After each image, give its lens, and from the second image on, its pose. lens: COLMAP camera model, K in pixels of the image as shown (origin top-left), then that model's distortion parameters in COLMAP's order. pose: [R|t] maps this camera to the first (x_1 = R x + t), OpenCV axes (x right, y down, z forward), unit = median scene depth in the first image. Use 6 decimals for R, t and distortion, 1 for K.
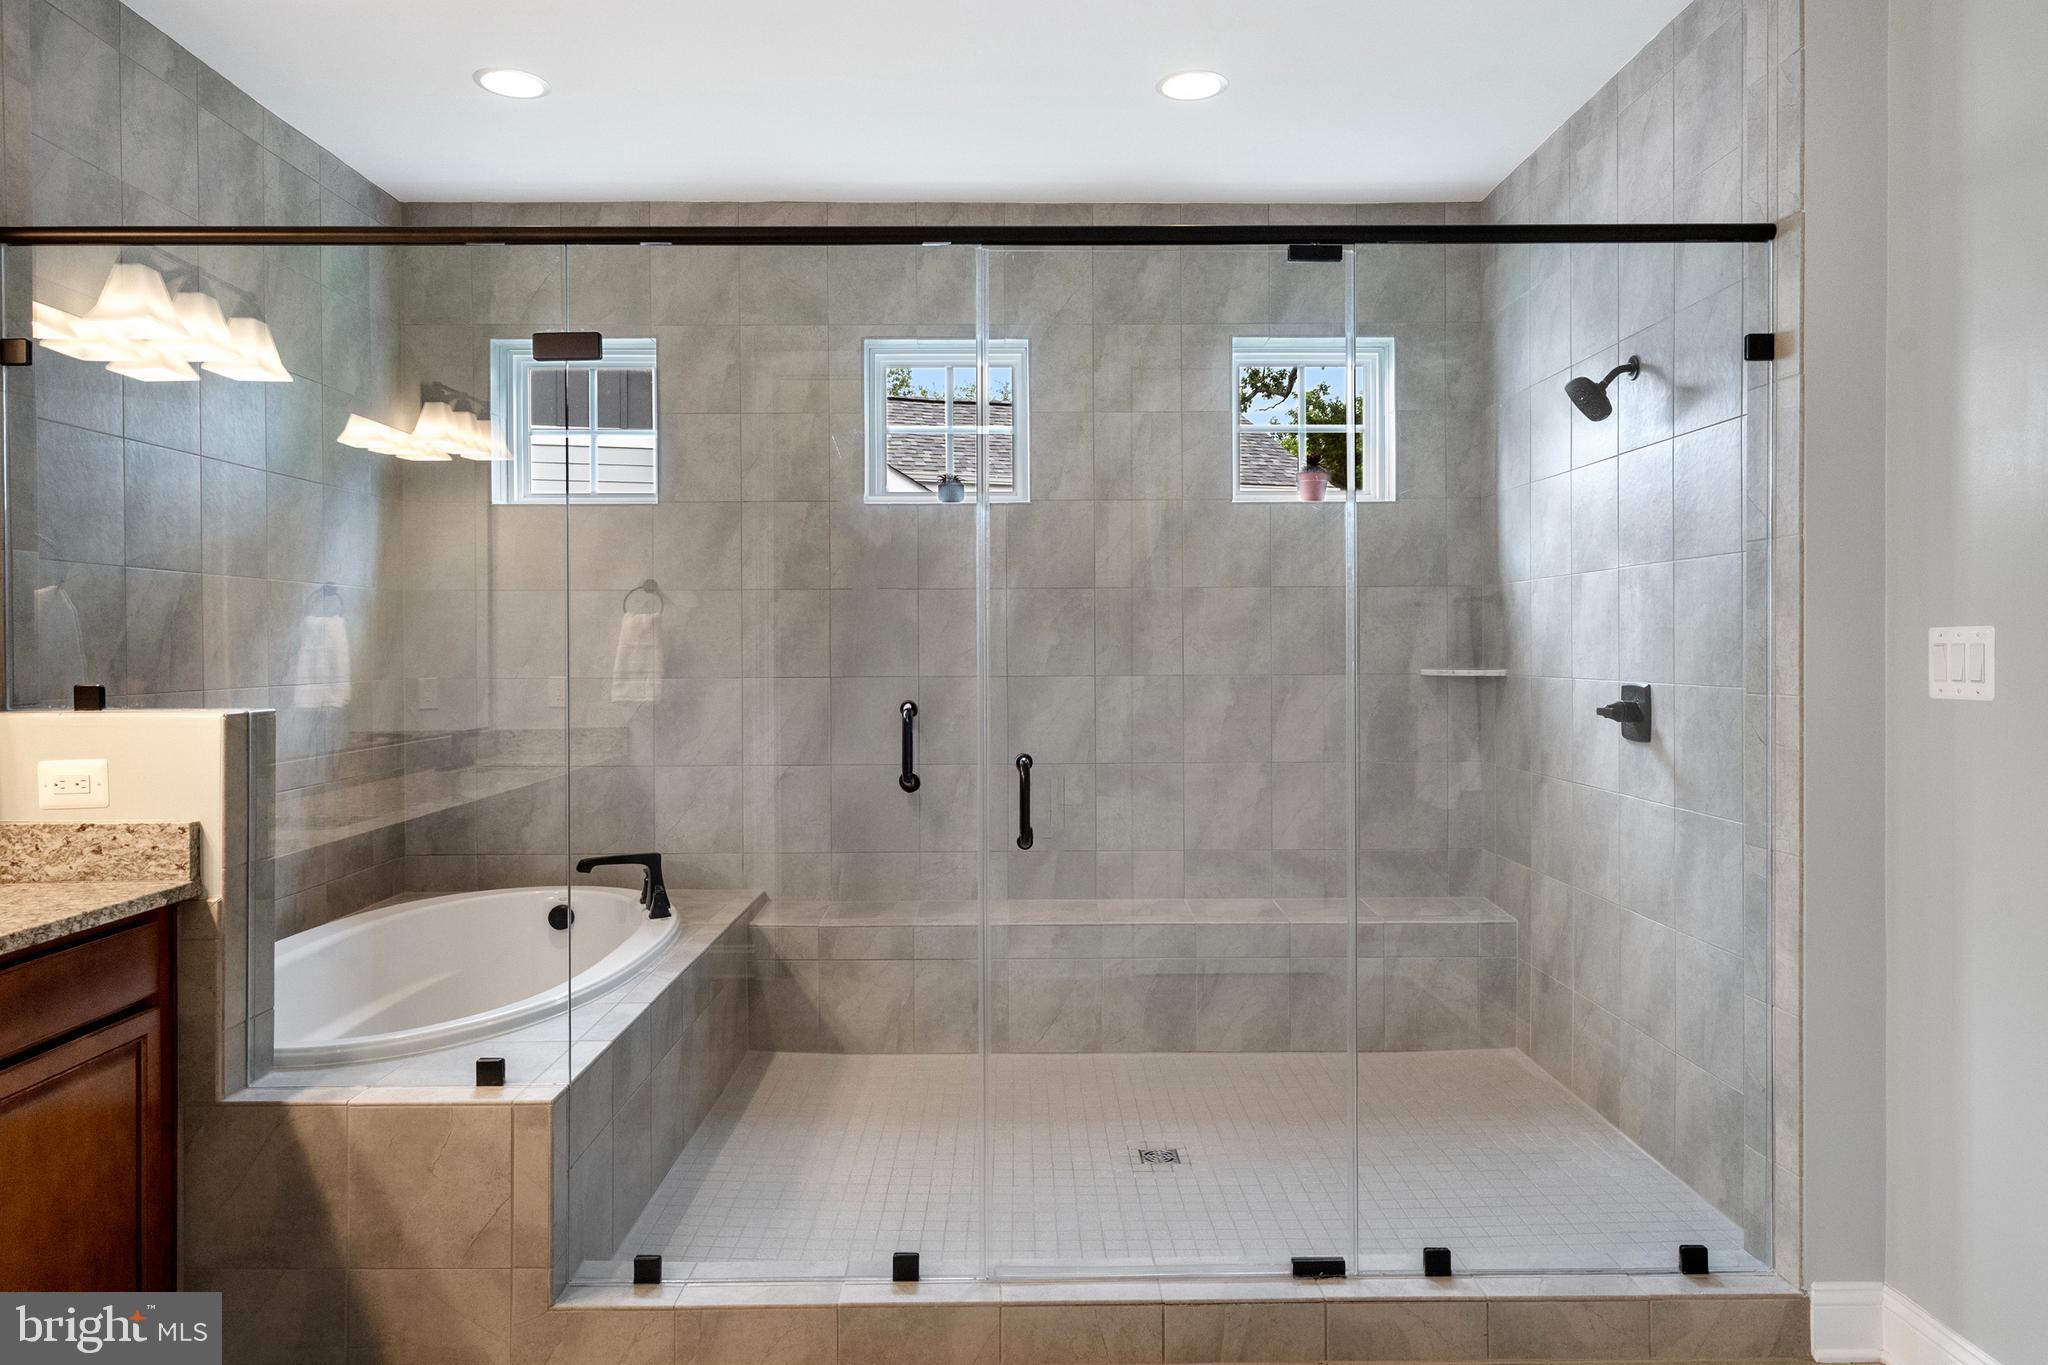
lens RADIAL K [[1343.6, 0, 1023.7], [0, 1343.6, 671.2], [0, 0, 1]] dist [0.010732, 0.002019]
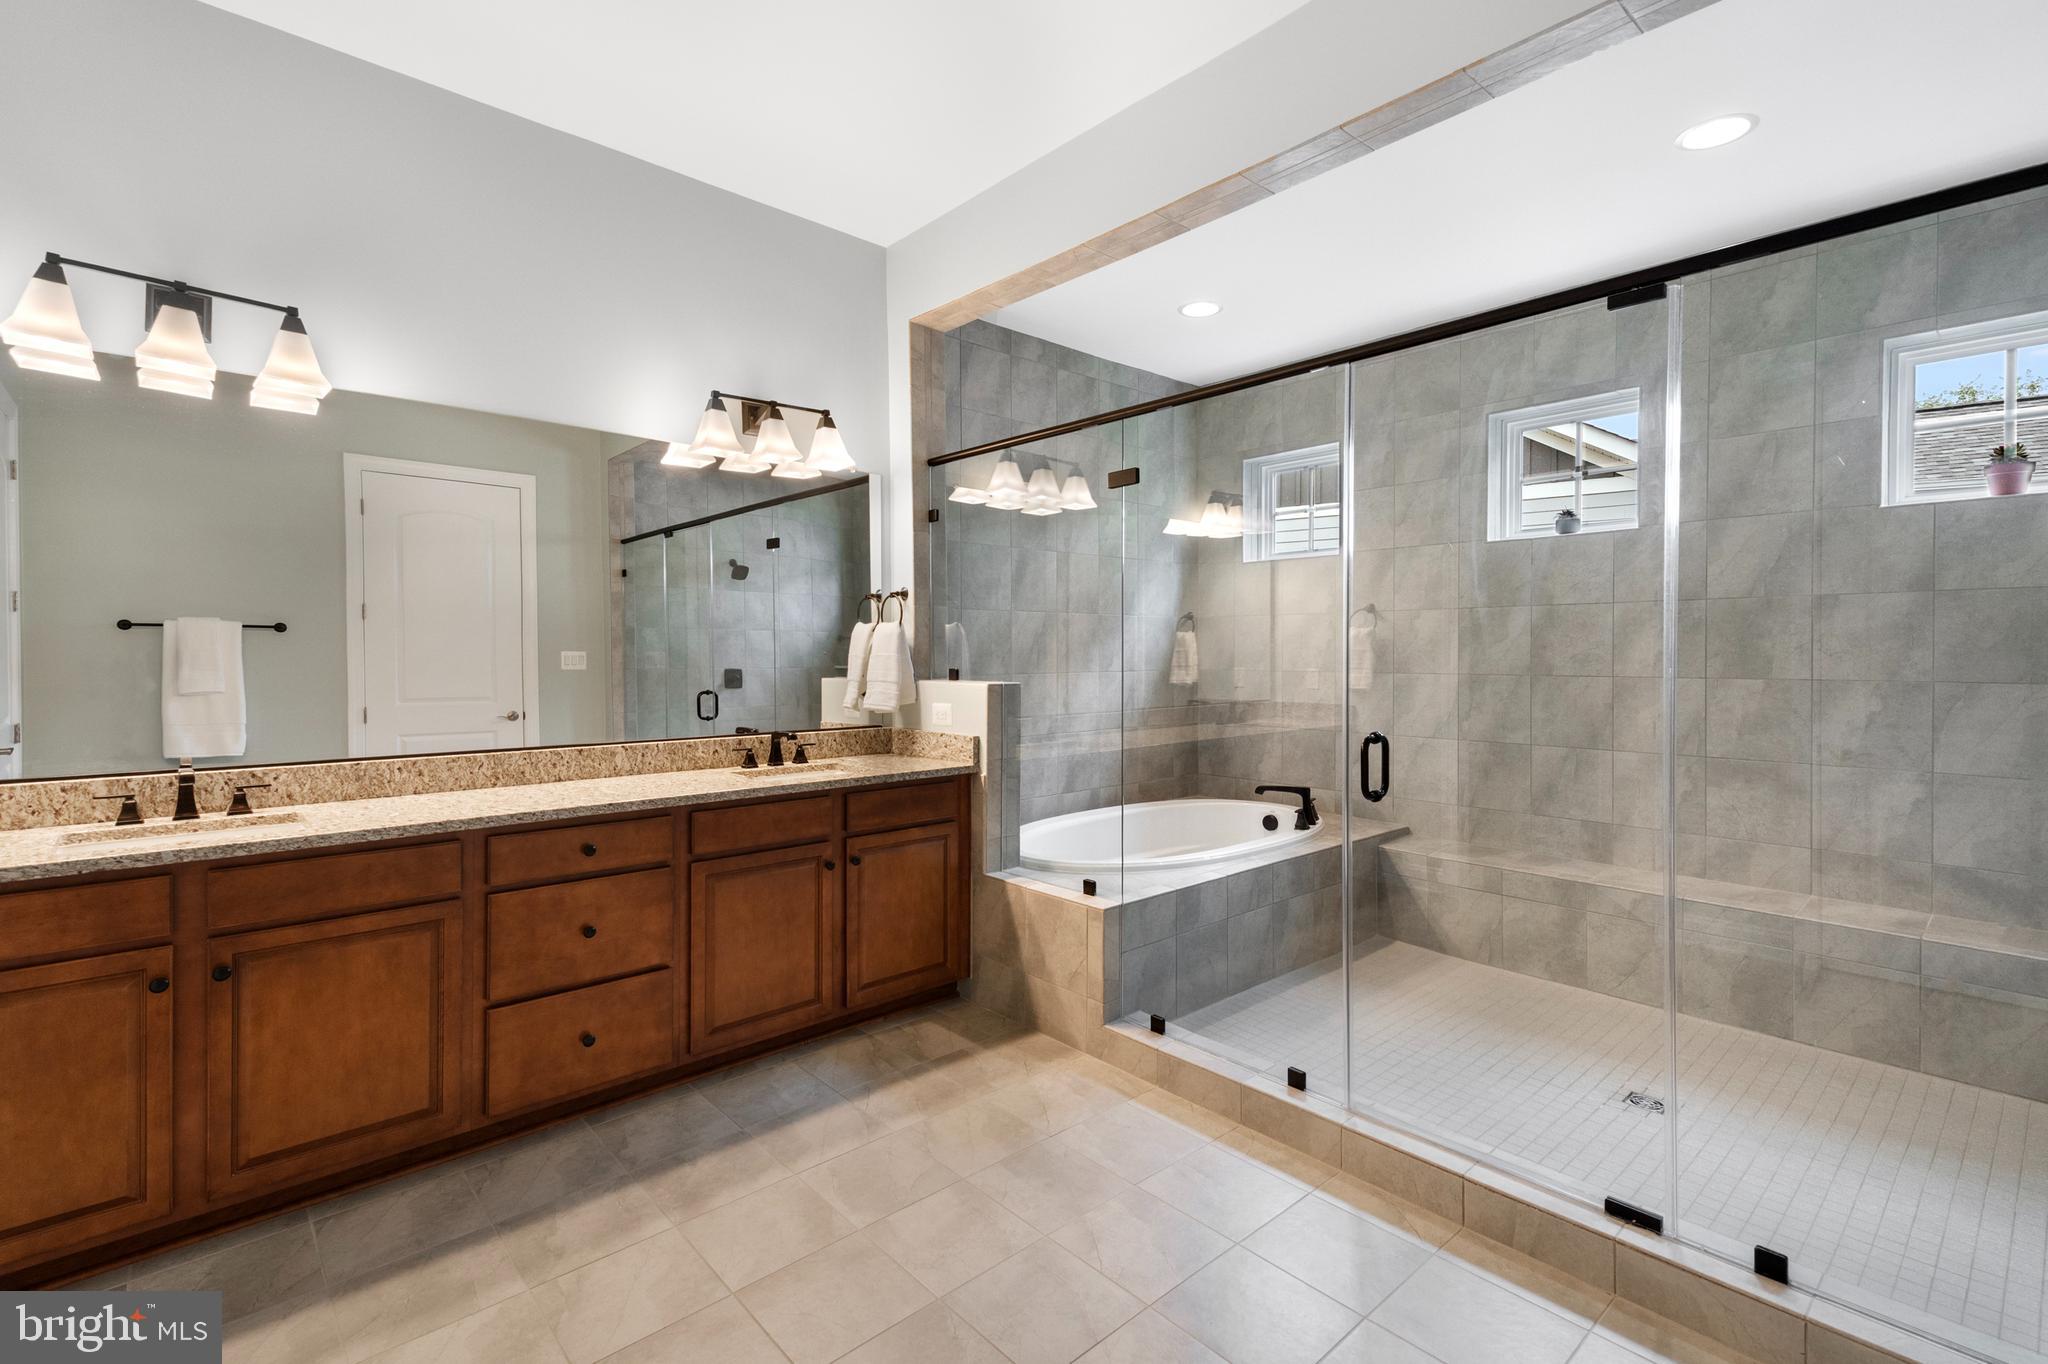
lens RADIAL K [[925.7, 0, 1035.1], [0, 925.7, 678.4], [0, 0, 1]] dist [0.056313, -0.020506]
pose [[0.670193, 0.026576, -0.741711, 0.323048], [-0.015867, 0.999643, 0.021481, -0.005492], [0.742017, -0.002628, 0.670376, 0.077850]]
